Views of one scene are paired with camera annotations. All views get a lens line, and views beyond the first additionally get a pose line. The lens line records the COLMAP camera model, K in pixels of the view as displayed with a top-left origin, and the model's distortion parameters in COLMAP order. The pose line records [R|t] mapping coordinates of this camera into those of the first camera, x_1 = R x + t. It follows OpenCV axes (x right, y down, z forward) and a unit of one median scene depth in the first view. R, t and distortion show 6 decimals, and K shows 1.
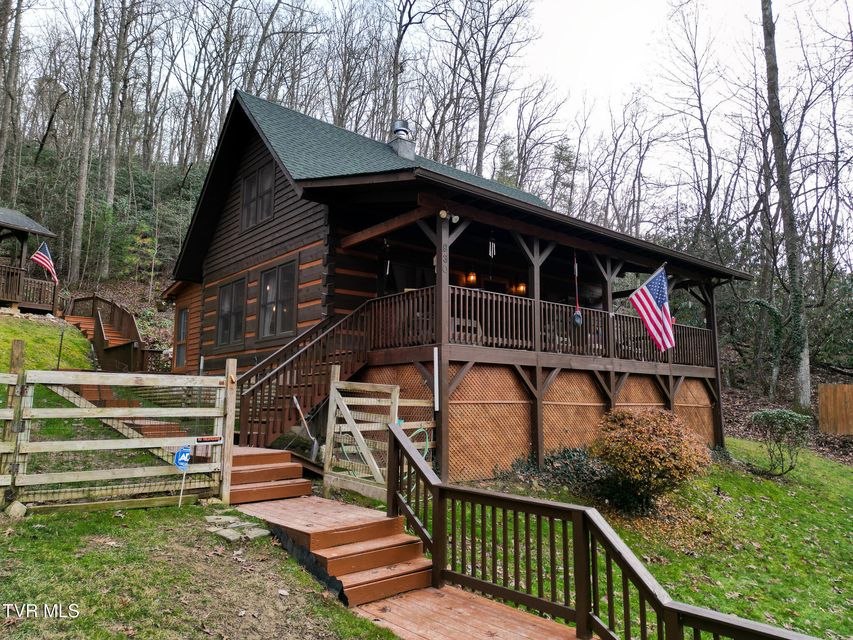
lens RADIAL K [[597.3, 0, 430.2], [0, 597.3, 318.9], [0, 0, 1]] dist [0.072997, -0.062556]
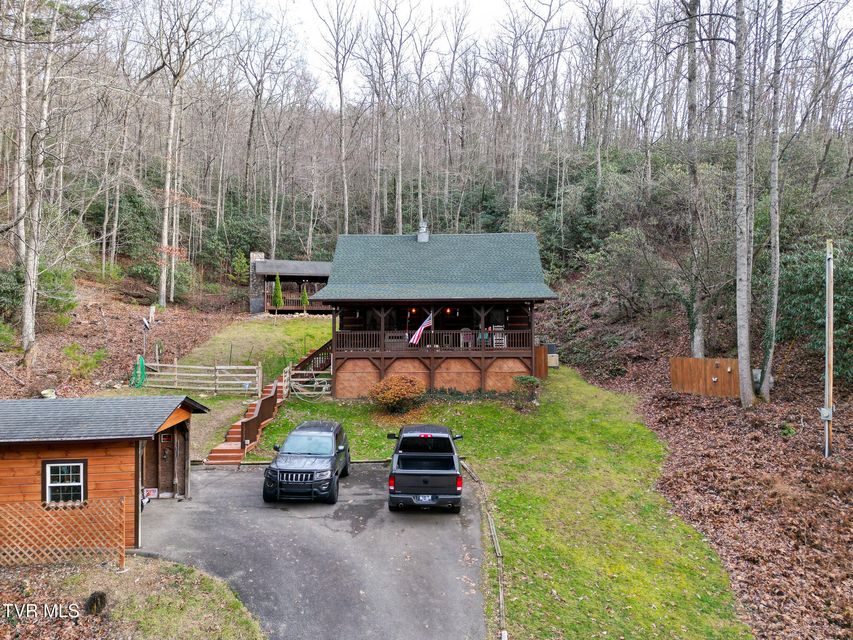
lens RADIAL K [[597.3, 0, 429.5], [0, 597.3, 322.2], [0, 0, 1]] dist [0.072997, -0.062556]
pose [[0.737487, -0.024707, -0.674910, 1.921830], [0.101826, 0.991974, 0.074953, -0.225598], [0.667641, -0.124001, 0.734084, -0.670465]]
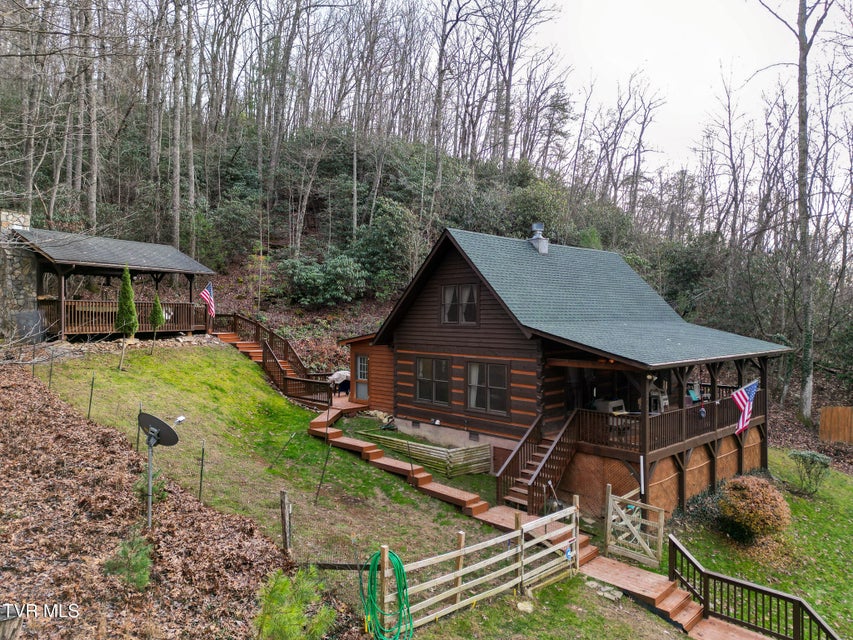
lens RADIAL K [[597.3, 0, 430.8], [0, 597.3, 318.3], [0, 0, 1]] dist [0.072997, -0.062556]
pose [[0.997726, -0.003759, 0.067298, -0.566755], [-0.005928, 0.989682, 0.143162, -0.468592], [-0.067141, -0.143235, 0.987409, -0.471864]]
